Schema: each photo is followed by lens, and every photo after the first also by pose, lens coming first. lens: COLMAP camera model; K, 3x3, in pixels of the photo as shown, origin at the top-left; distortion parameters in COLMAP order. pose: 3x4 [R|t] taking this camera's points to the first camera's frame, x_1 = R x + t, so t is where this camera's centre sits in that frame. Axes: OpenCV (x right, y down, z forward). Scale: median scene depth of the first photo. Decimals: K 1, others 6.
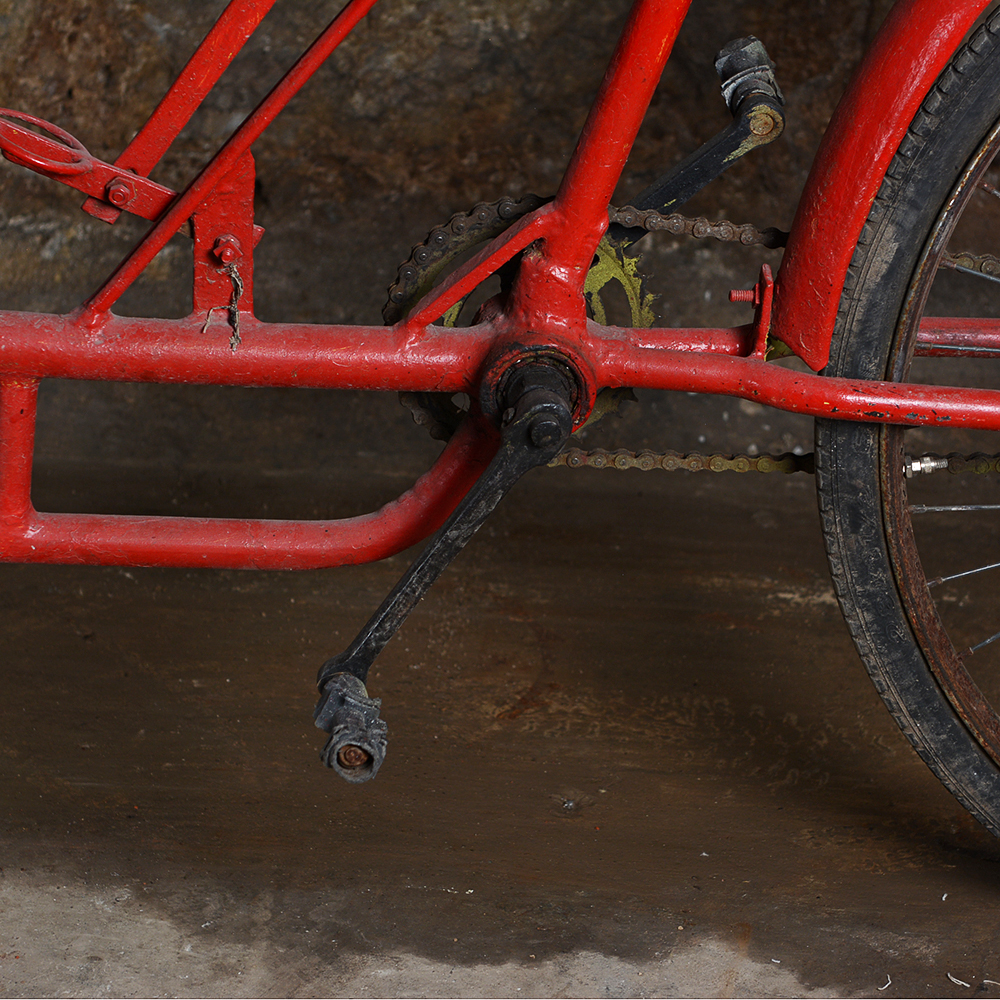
lens RADIAL K [[4356.7, 0, 506.6], [0, 4356.7, 503.1], [0, 0, 1]] dist [0.128200, 0.000000]
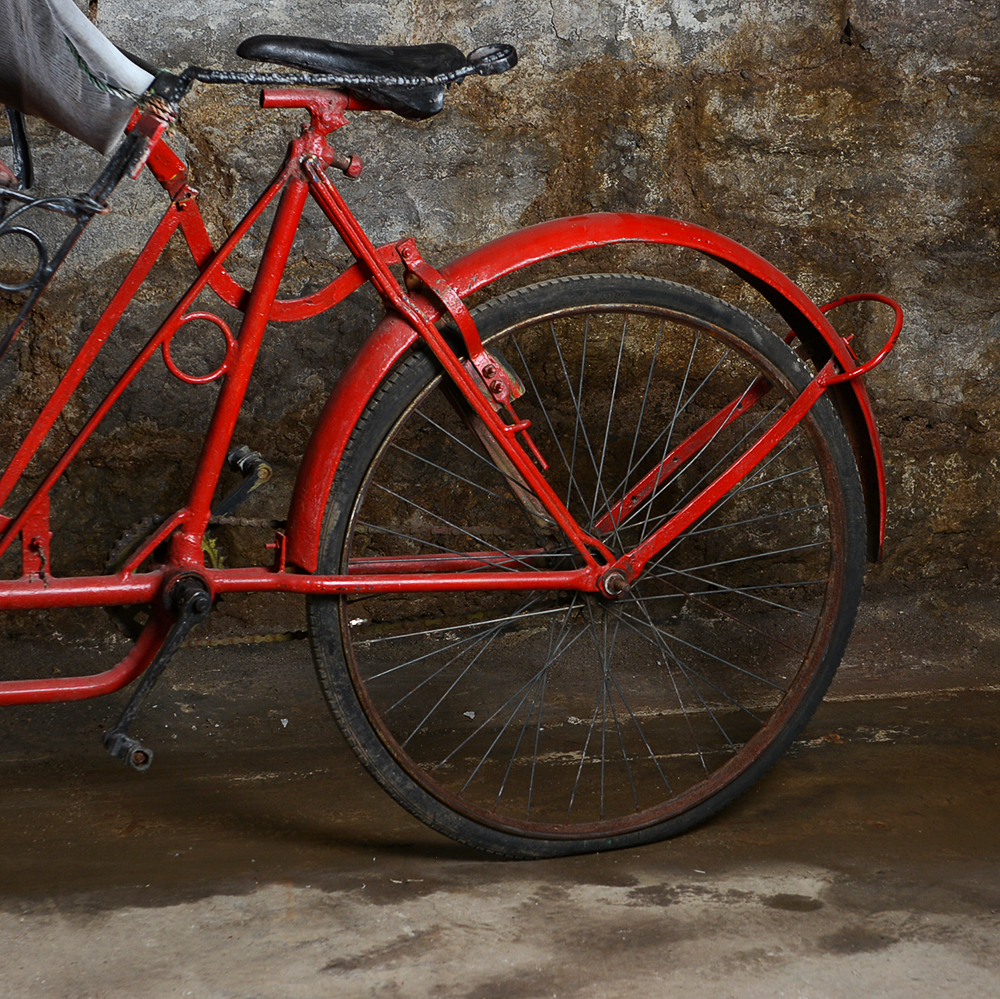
lens RADIAL K [[3638.4, 0, 561.9], [0, 3638.4, 563.7], [0, 0, 1]] dist [0.104514, 0.000000]
pose [[0.940788, -0.096885, 0.324855, -0.395541], [0.168289, 0.965346, -0.199463, 0.343774], [-0.294273, 0.242322, 0.924491, -0.708372]]
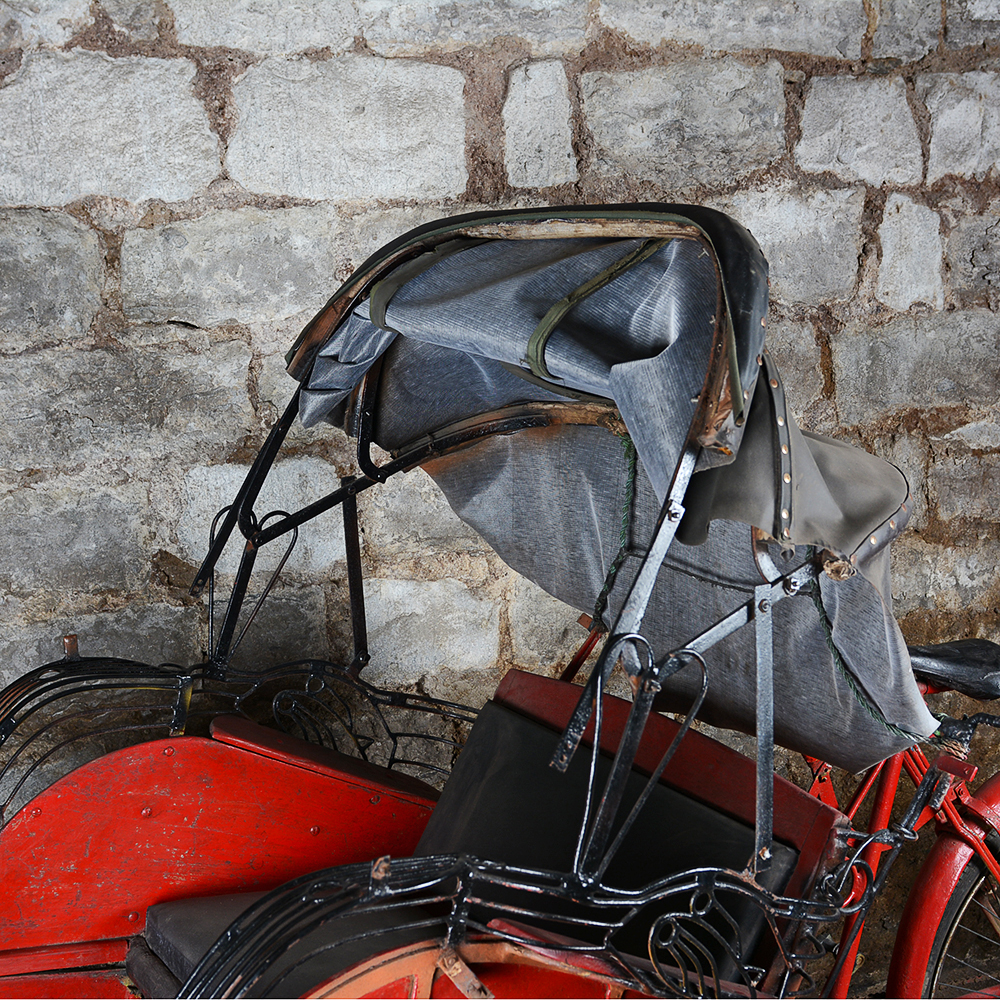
lens RADIAL K [[1542.3, 0, 489.1], [0, 1542.3, 509.0], [0, 0, 1]] dist [-0.042320, 0.000000]
pose [[0.897295, -0.112122, 0.426954, -0.569452], [0.259564, 0.916343, -0.304865, -0.114606], [-0.357055, 0.384375, 0.851333, 0.096890]]
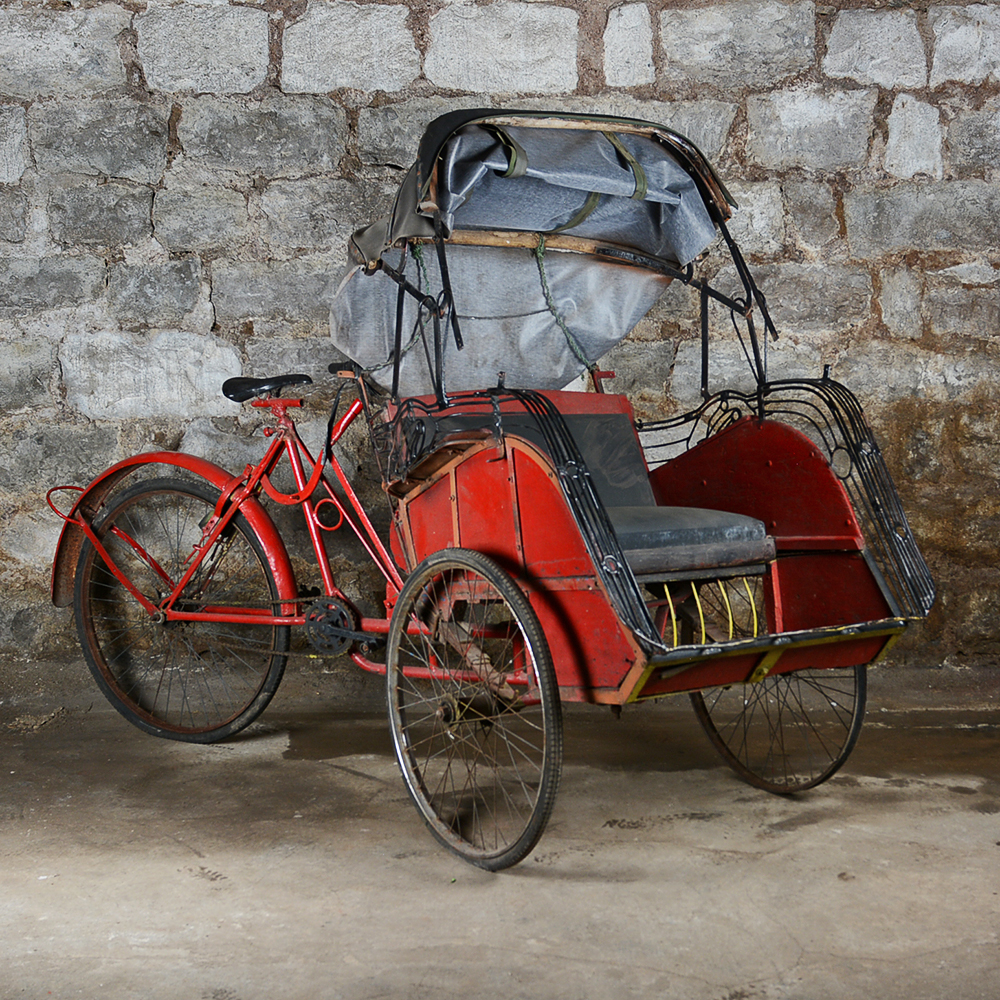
lens RADIAL K [[1951.9, 0, 531.5], [0, 1951.9, 571.2], [0, 0, 1]] dist [-0.037073, 0.000000]
pose [[0.995357, -0.037894, 0.088477, -0.341986], [0.062010, 0.955507, -0.288377, 0.507062], [-0.073612, 0.292525, 0.953420, -1.012955]]
